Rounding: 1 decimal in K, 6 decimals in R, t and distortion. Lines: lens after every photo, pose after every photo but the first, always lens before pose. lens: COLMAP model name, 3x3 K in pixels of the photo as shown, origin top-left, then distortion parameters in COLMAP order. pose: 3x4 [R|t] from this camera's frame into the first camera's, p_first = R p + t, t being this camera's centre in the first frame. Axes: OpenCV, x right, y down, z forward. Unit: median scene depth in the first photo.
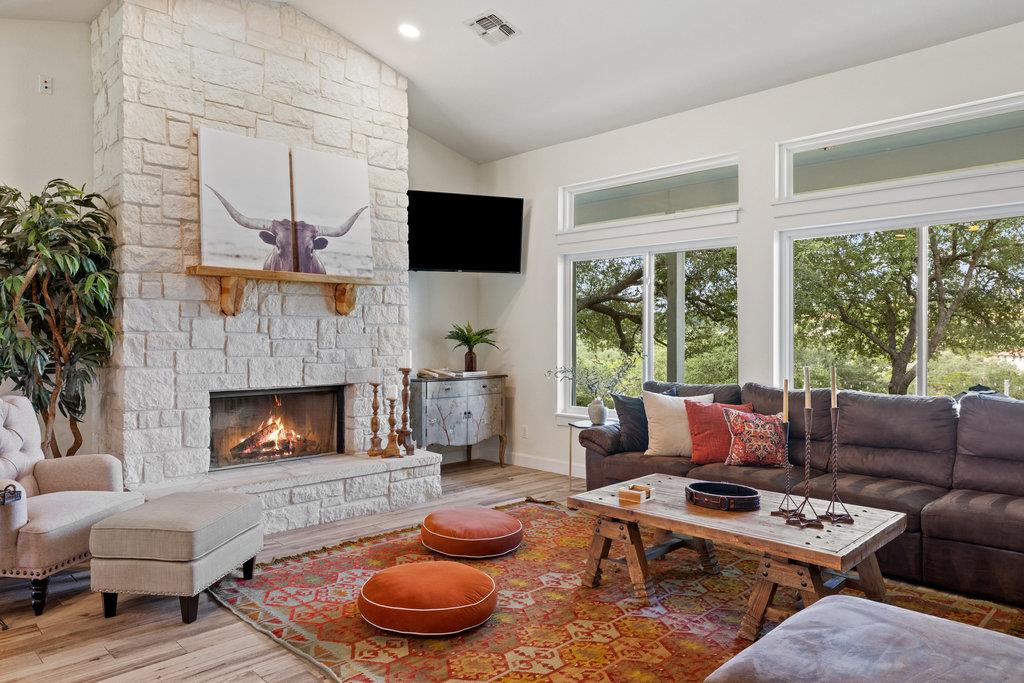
lens RADIAL K [[669.1, 0, 512.0], [0, 669.1, 341.5], [0, 0, 1]] dist [-0.011291, 0.002134]
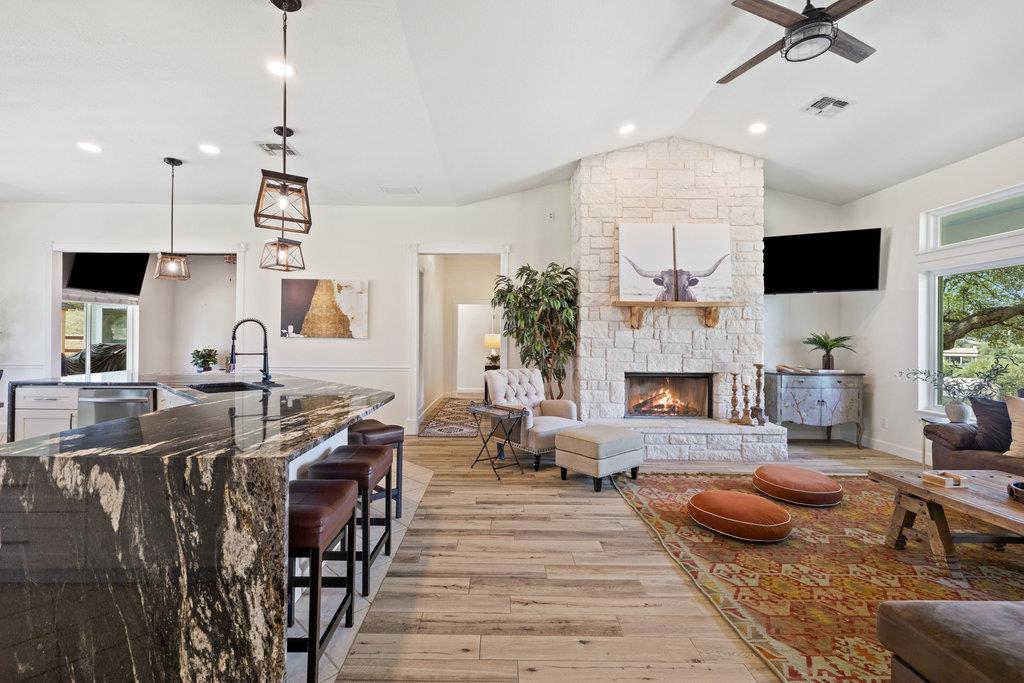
lens RADIAL K [[450.5, 0, 512.0], [0, 450.5, 341.5], [0, 0, 1]] dist [0.000595, 0.000072]
pose [[0.725572, 0.007552, -0.688105, 0.136129], [-0.011932, 0.999928, -0.001609, -0.000180], [0.688042, 0.009378, 0.725610, -0.062345]]
